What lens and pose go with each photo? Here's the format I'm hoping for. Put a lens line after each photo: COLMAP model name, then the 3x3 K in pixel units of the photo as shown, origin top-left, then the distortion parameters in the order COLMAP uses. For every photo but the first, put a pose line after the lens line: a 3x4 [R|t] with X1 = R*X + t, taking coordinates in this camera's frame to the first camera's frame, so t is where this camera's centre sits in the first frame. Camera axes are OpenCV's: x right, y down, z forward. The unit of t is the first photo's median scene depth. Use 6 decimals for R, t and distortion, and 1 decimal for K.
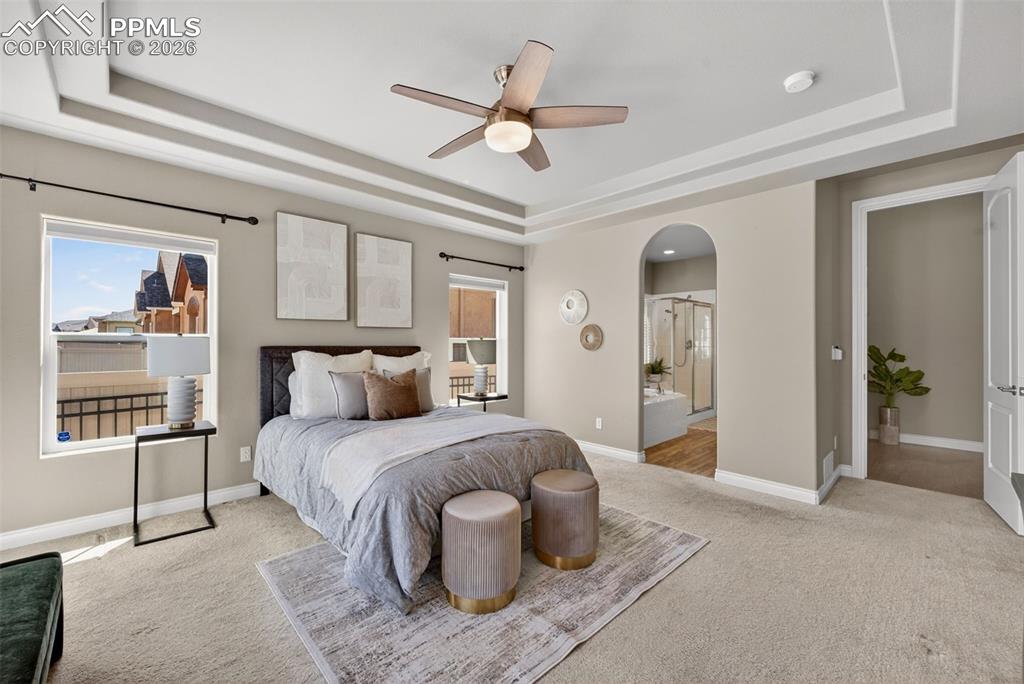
lens RADIAL K [[418.0, 0, 506.2], [0, 418.0, 343.9], [0, 0, 1]] dist [0.002485, 0.000423]
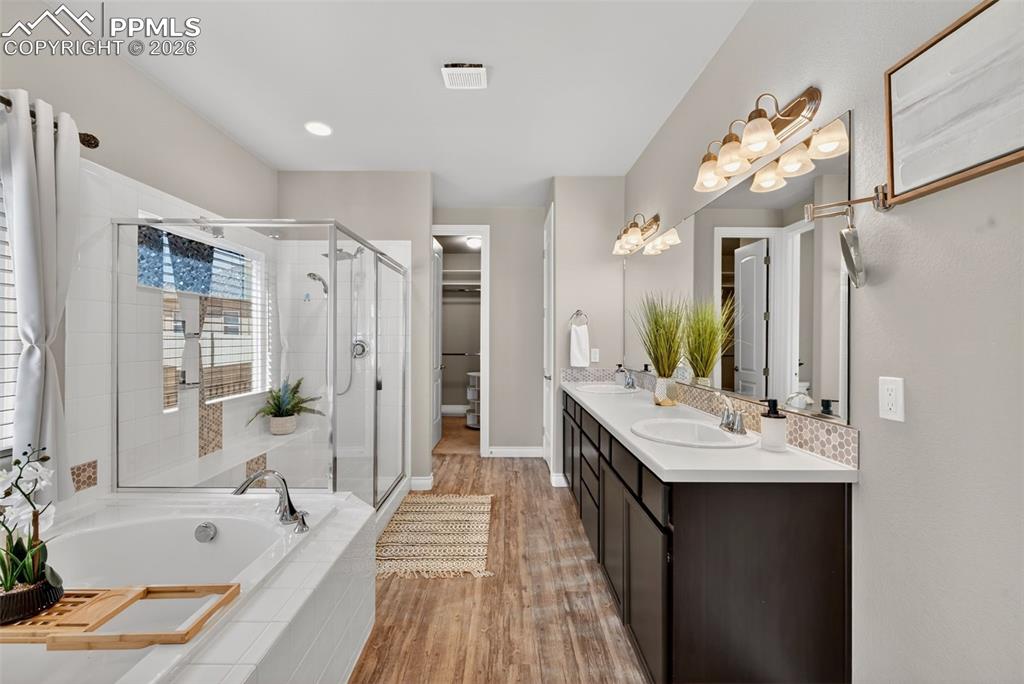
lens RADIAL K [[442.4, 0, 512.0], [0, 442.4, 342.0], [0, 0, 1]] dist [0.000848, 0.000103]
pose [[0.686779, -0.002010, 0.726864, 0.330588], [0.001890, 0.999998, 0.000979, -0.010527], [-0.726864, 0.000702, 0.686781, 0.914891]]
